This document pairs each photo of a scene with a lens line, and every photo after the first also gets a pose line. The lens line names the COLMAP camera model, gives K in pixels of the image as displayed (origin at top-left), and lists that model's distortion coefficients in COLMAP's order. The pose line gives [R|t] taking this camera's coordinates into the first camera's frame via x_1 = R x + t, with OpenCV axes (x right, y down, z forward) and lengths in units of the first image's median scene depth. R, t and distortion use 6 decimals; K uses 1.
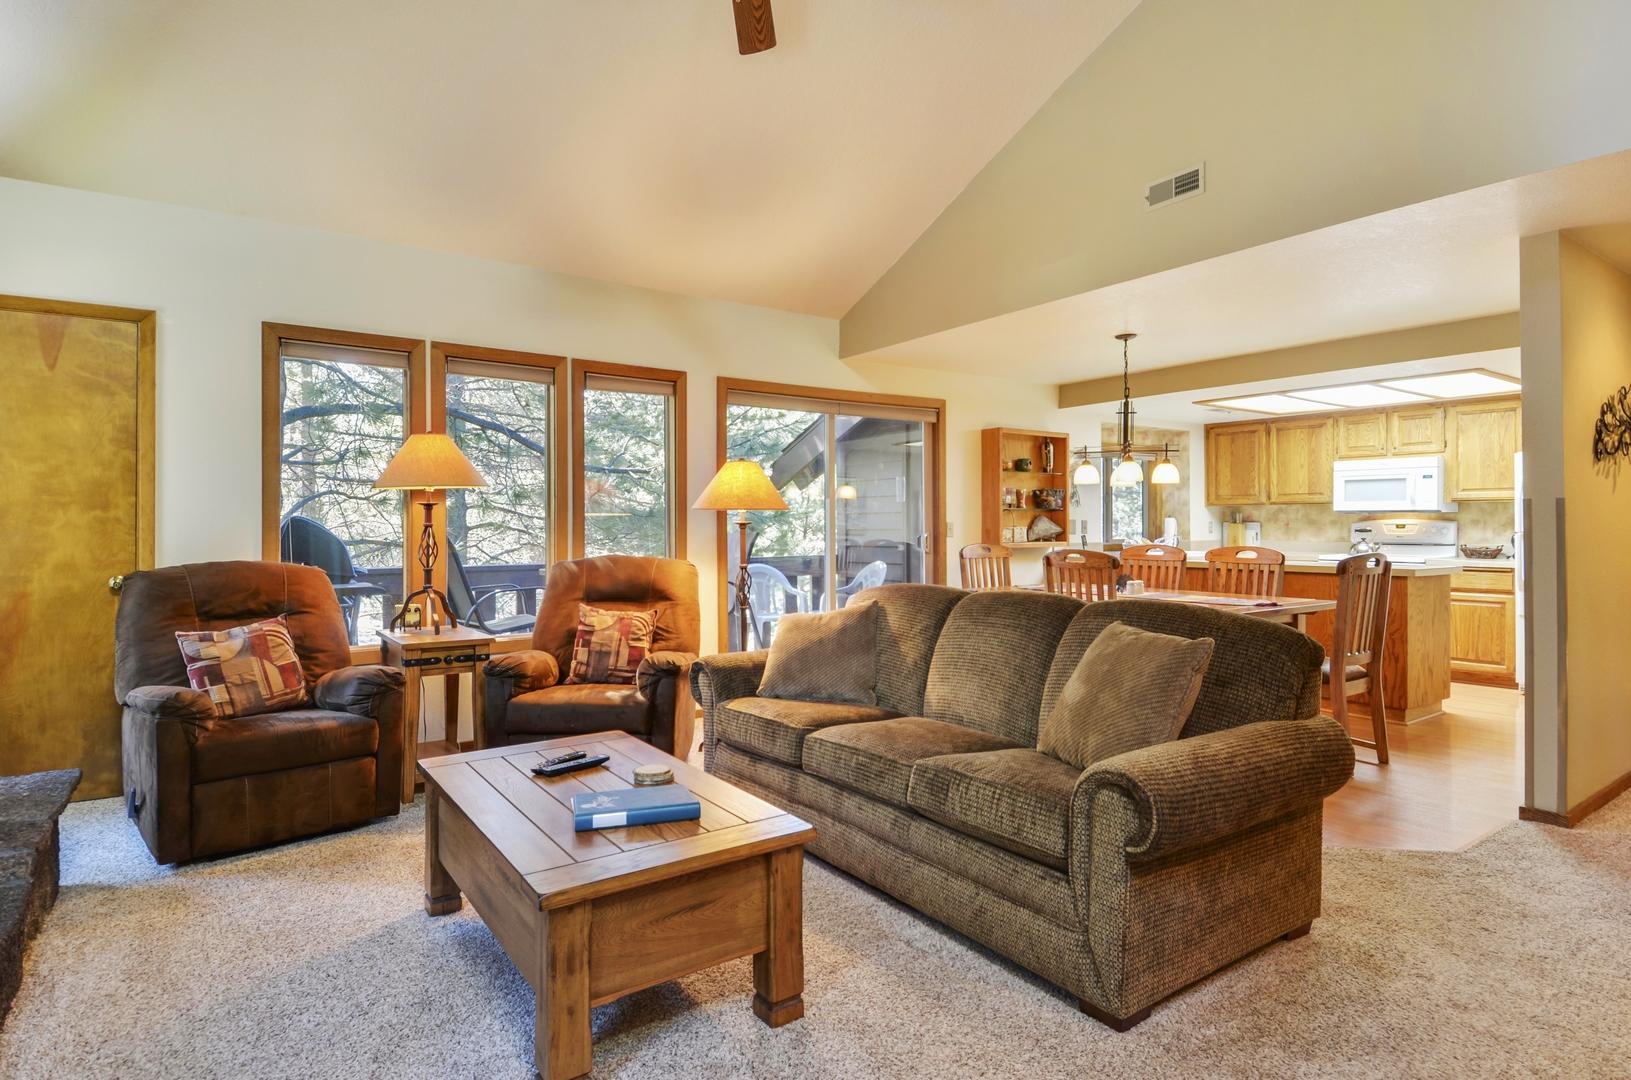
lens RADIAL K [[862.0, 0, 782.2], [0, 862.0, 516.8], [0, 0, 1]] dist [0.061526, -0.062475]
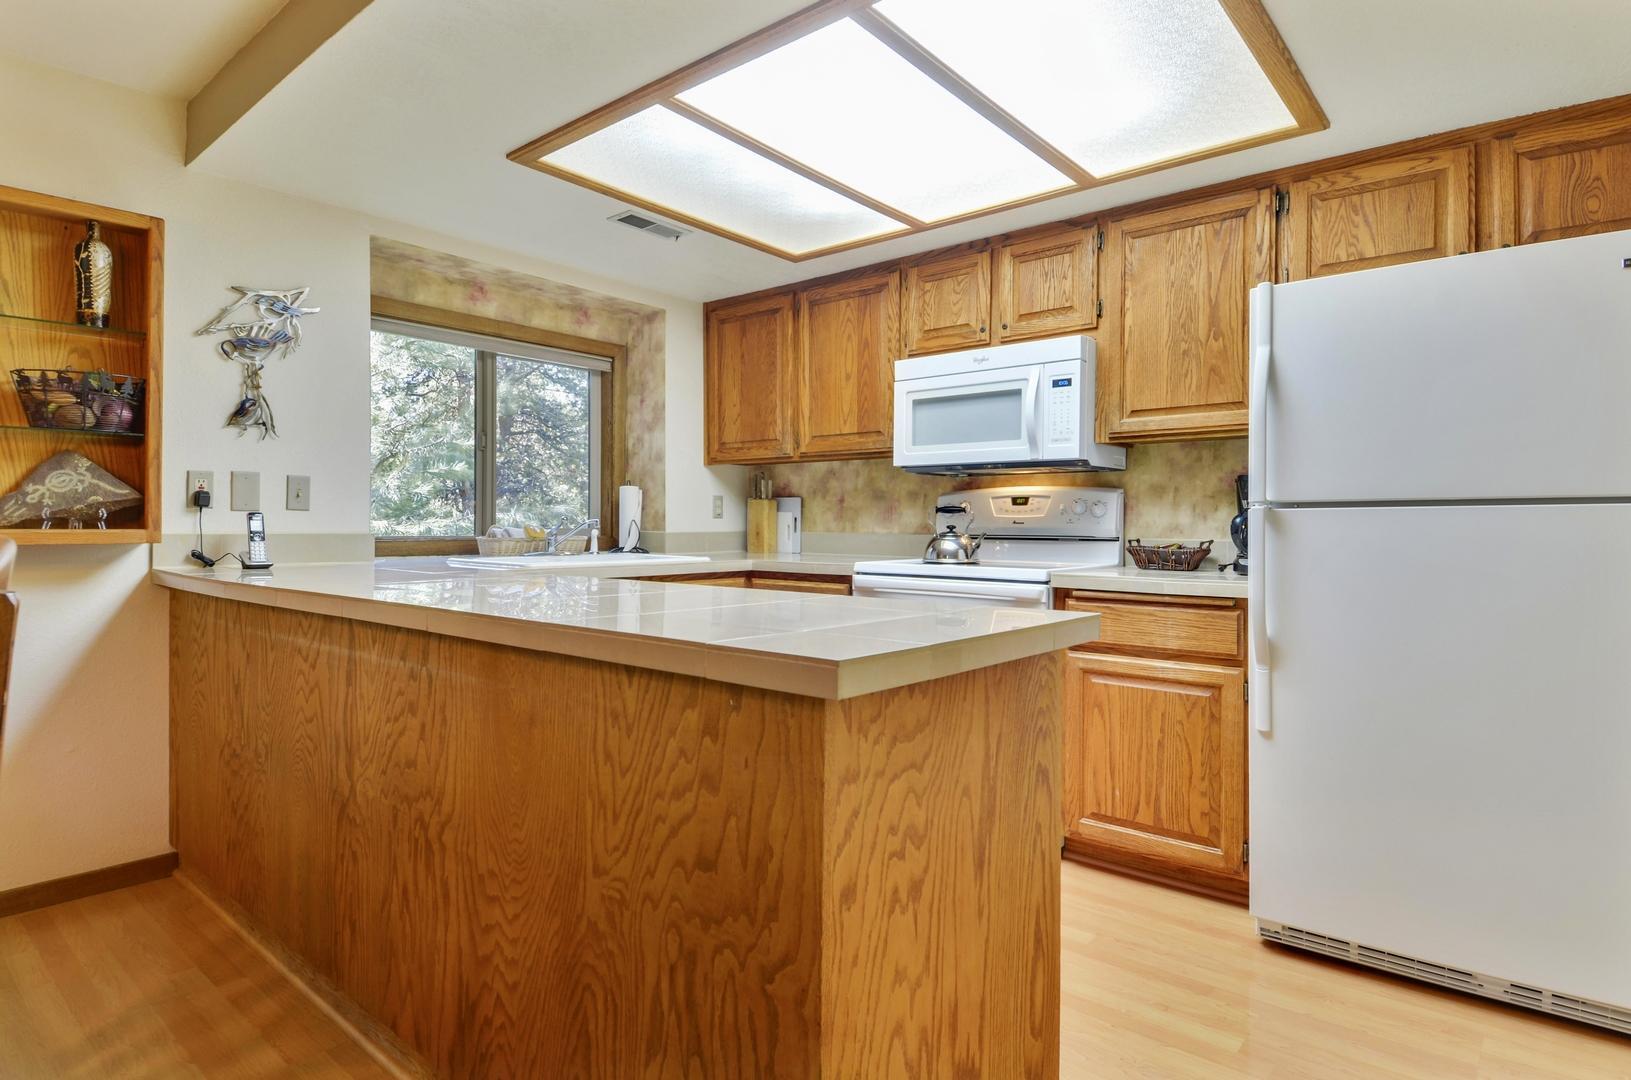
lens RADIAL K [[862.0, 0, 782.2], [0, 862.0, 516.8], [0, 0, 1]] dist [0.061526, -0.062475]
pose [[0.969137, 0.007651, 0.246403, 0.465475], [-0.007656, 0.999970, -0.000937, 0.020899], [-0.246403, -0.000978, 0.969167, 0.576314]]
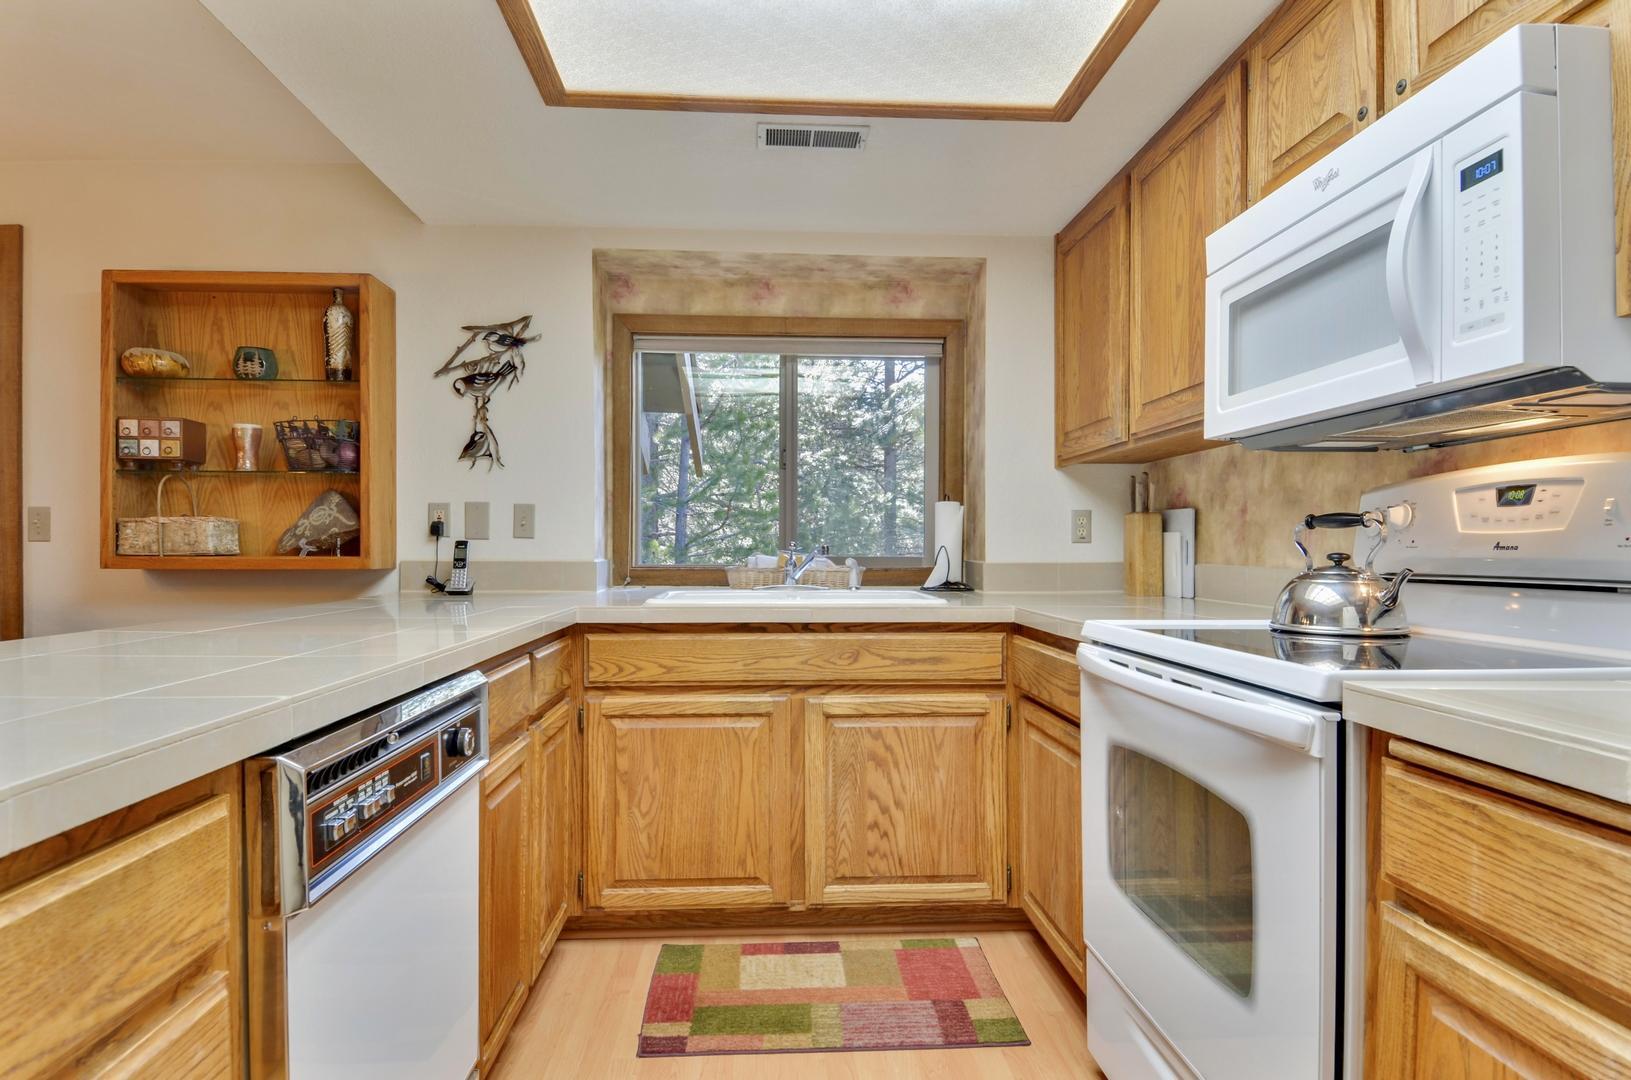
lens RADIAL K [[854.7, 0, 832.5], [0, 854.7, 546.0], [0, 0, 1]] dist [0.065007, -0.040595]
pose [[0.855646, 0.000988, -0.517561, 0.675617], [0.000890, 0.999994, 0.003381, 0.021590], [0.517561, -0.003353, 0.855640, 0.749496]]
